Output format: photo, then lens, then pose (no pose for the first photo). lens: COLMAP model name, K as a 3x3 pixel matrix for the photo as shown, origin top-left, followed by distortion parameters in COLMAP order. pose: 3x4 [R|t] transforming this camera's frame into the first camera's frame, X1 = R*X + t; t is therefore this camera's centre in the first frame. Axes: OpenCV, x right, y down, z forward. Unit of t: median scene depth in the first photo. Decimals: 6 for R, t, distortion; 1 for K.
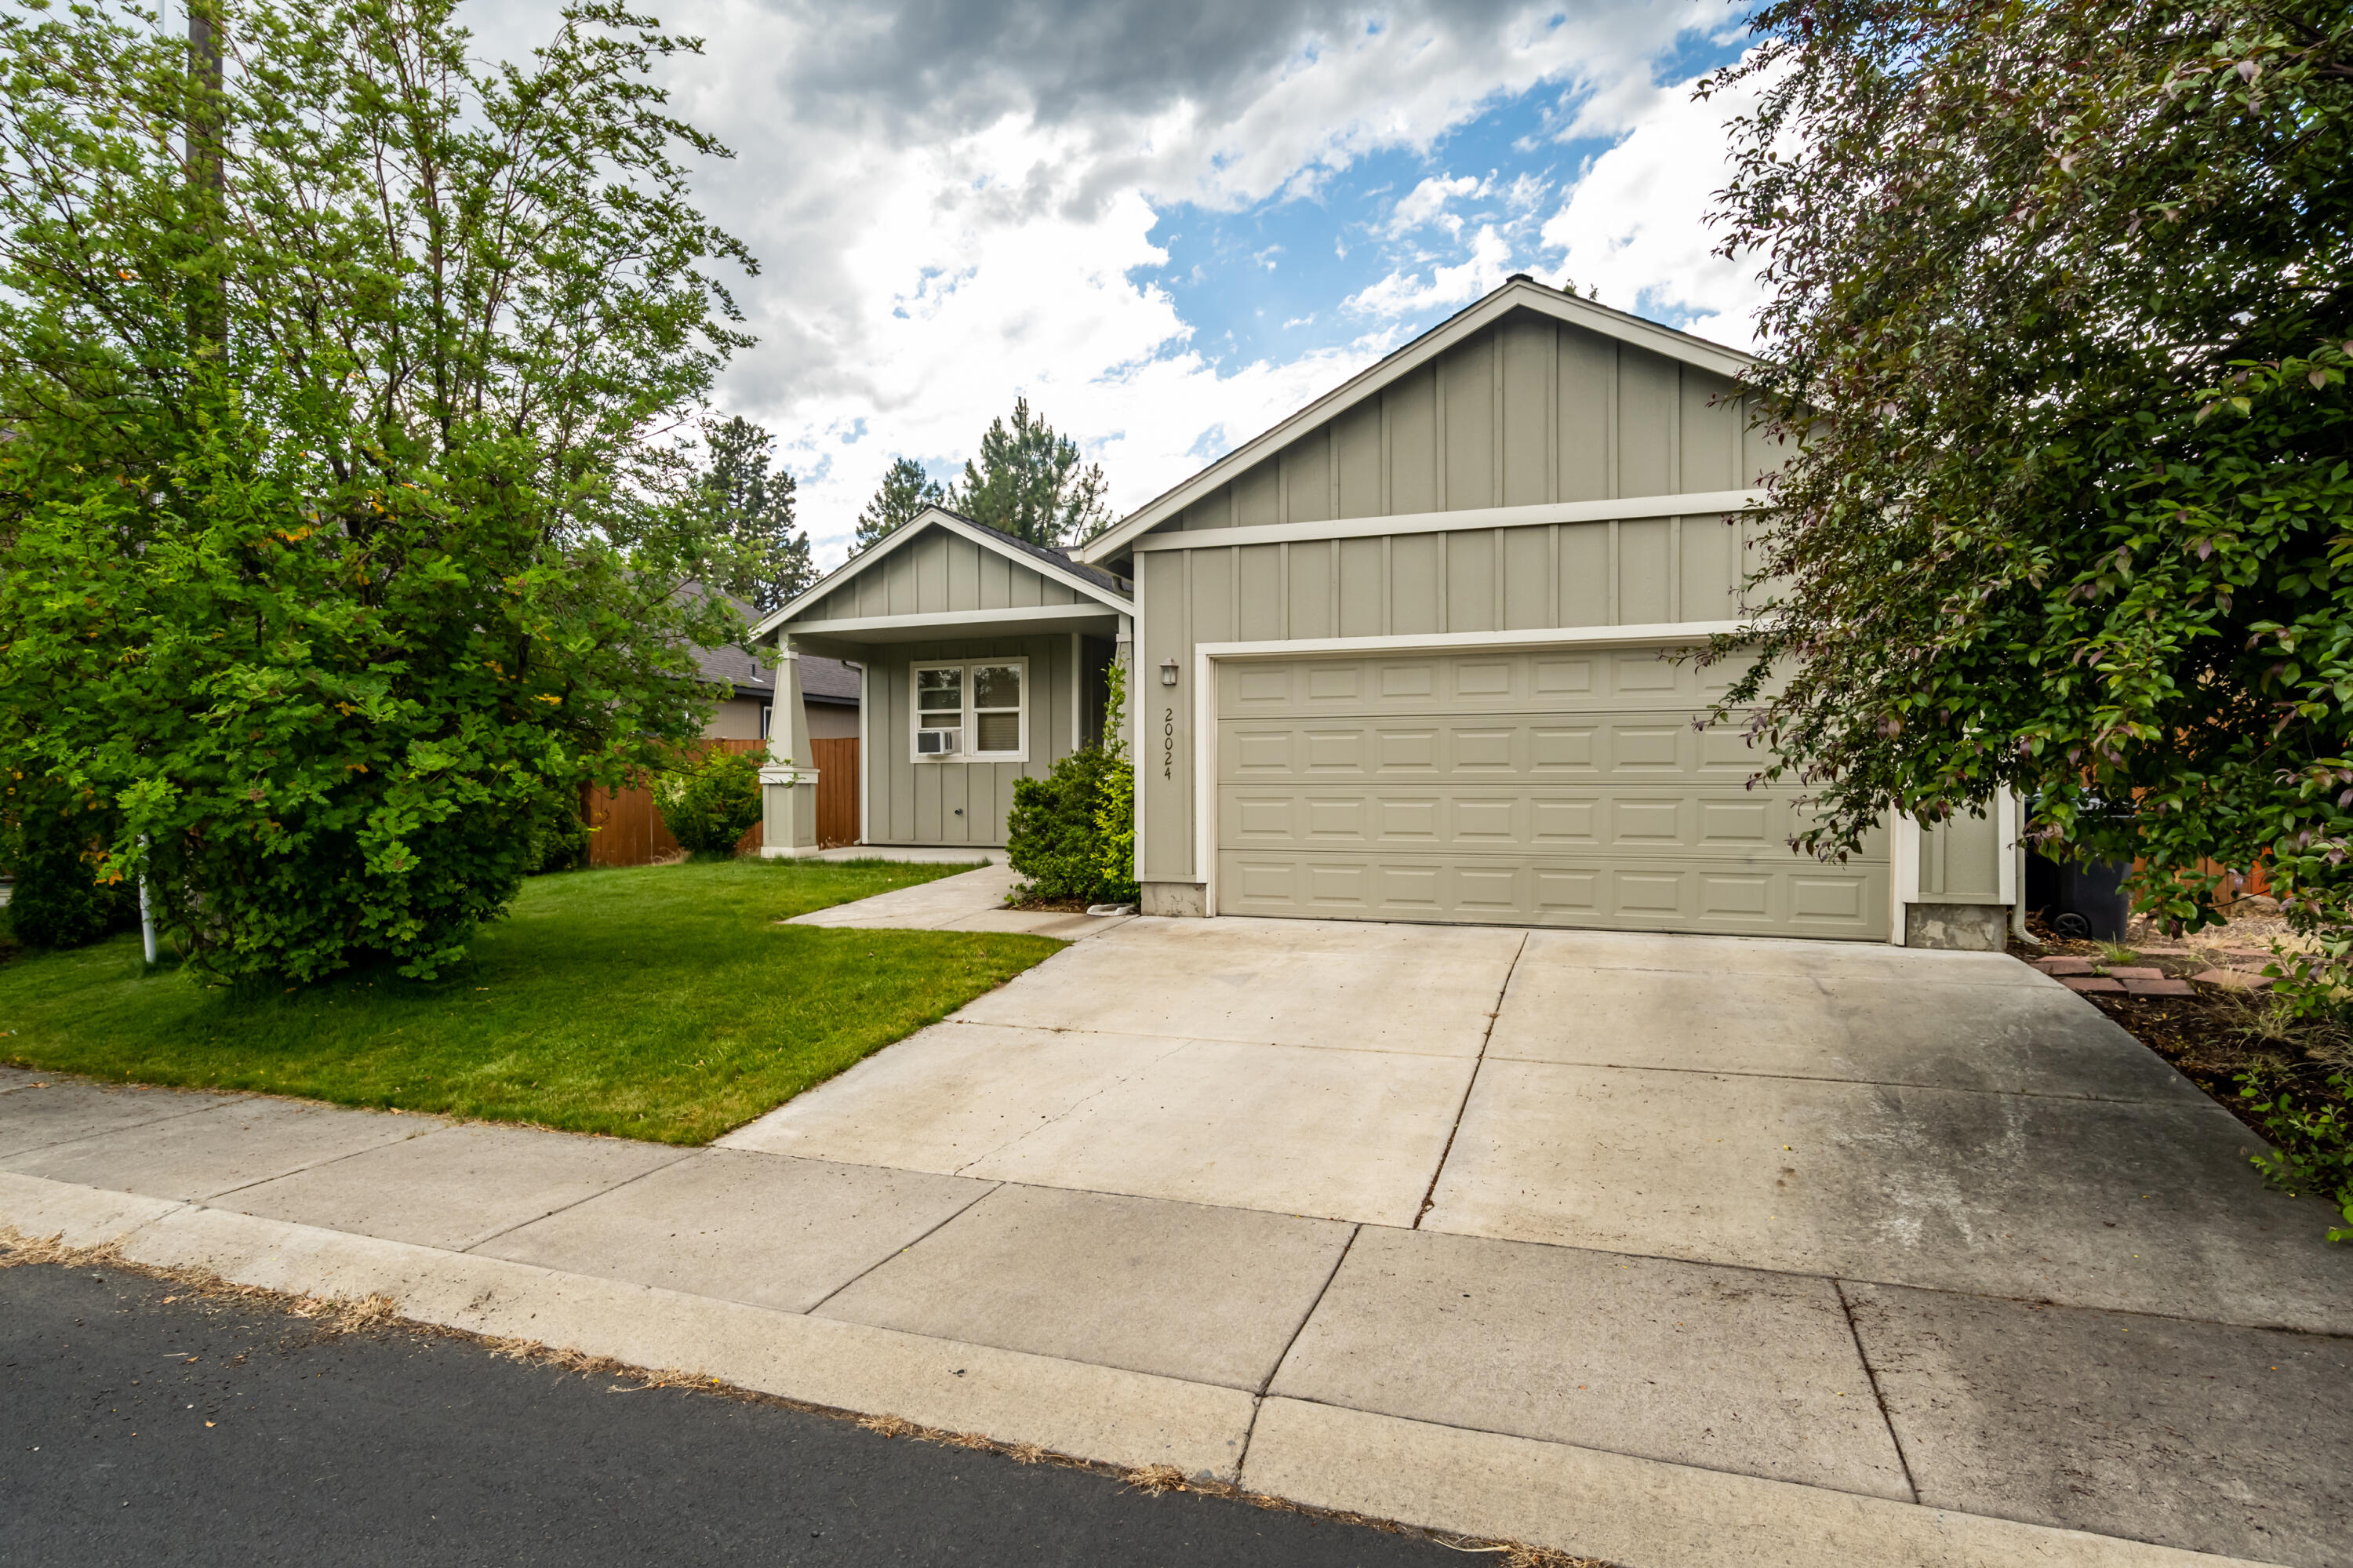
lens RADIAL K [[1217.8, 0, 1155.2], [0, 1217.8, 784.9], [0, 0, 1]] dist [-0.013784, 0.005521]
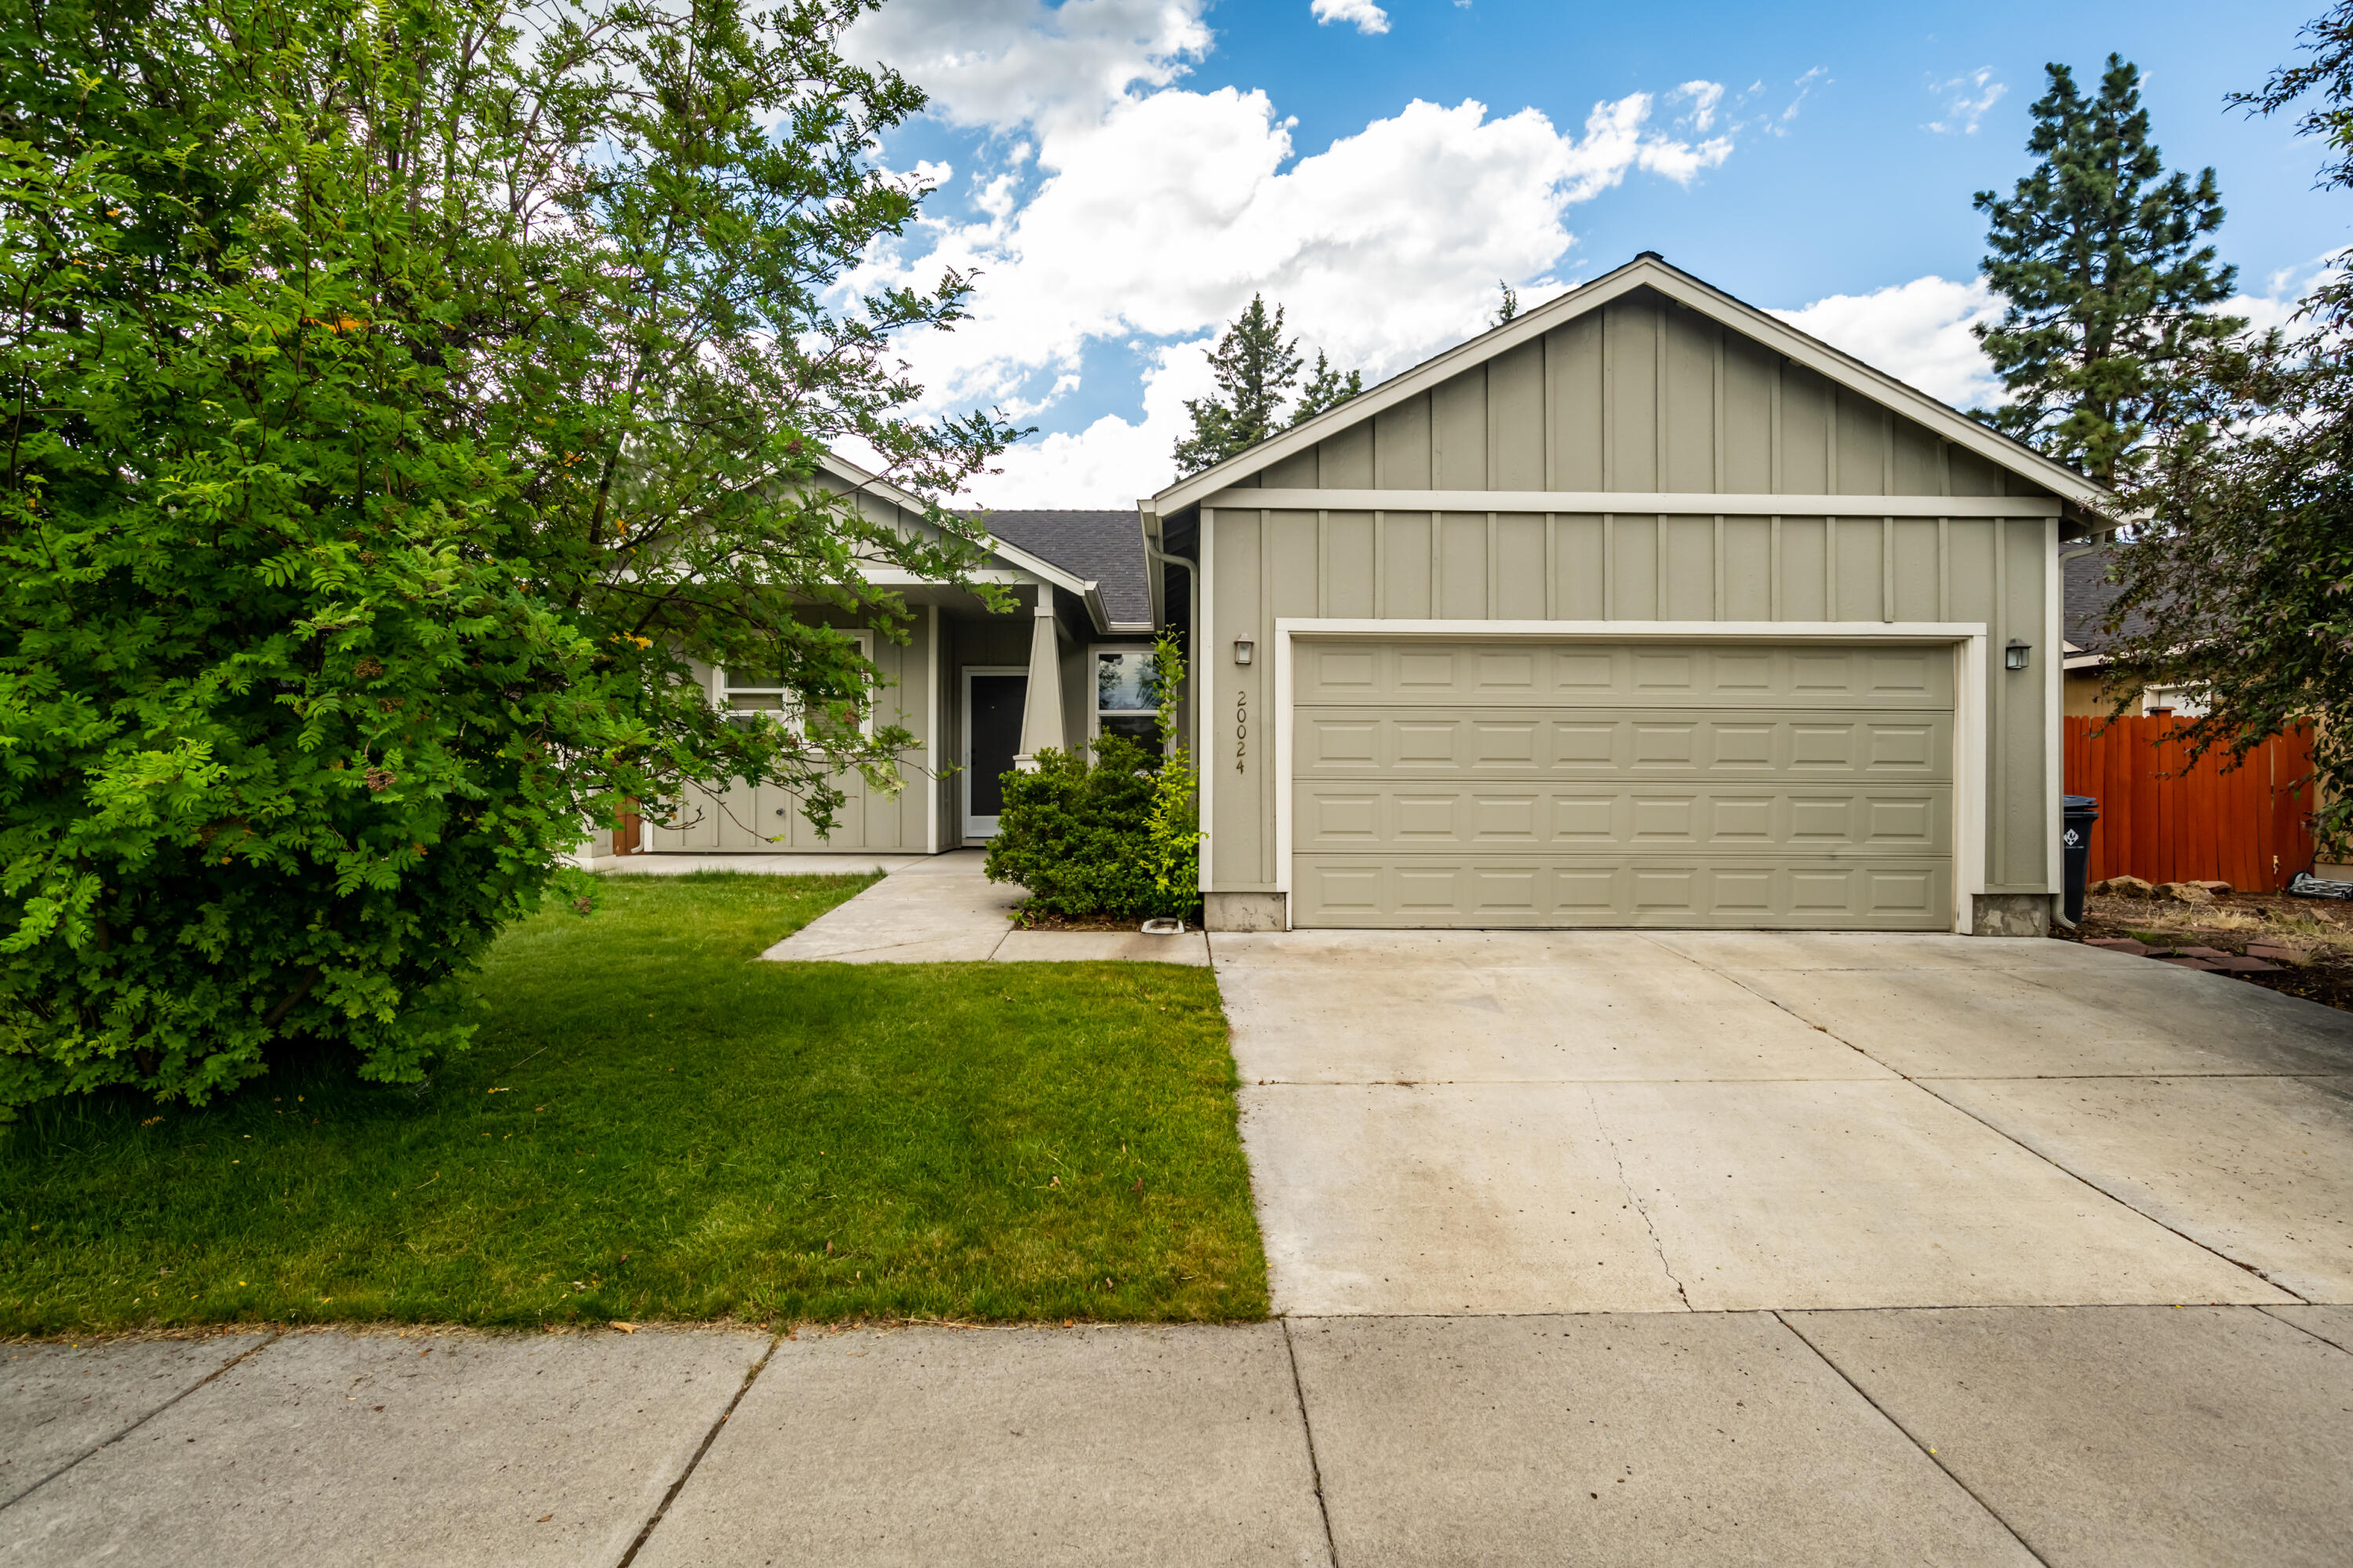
lens RADIAL K [[1217.8, 0, 1181.7], [0, 1217.8, 778.1], [0, 0, 1]] dist [-0.013784, 0.005521]
pose [[0.932381, 0.007443, 0.361400, -0.392474], [-0.005544, 0.999965, -0.006291, 0.005308], [-0.361434, 0.003862, 0.932390, 0.239332]]
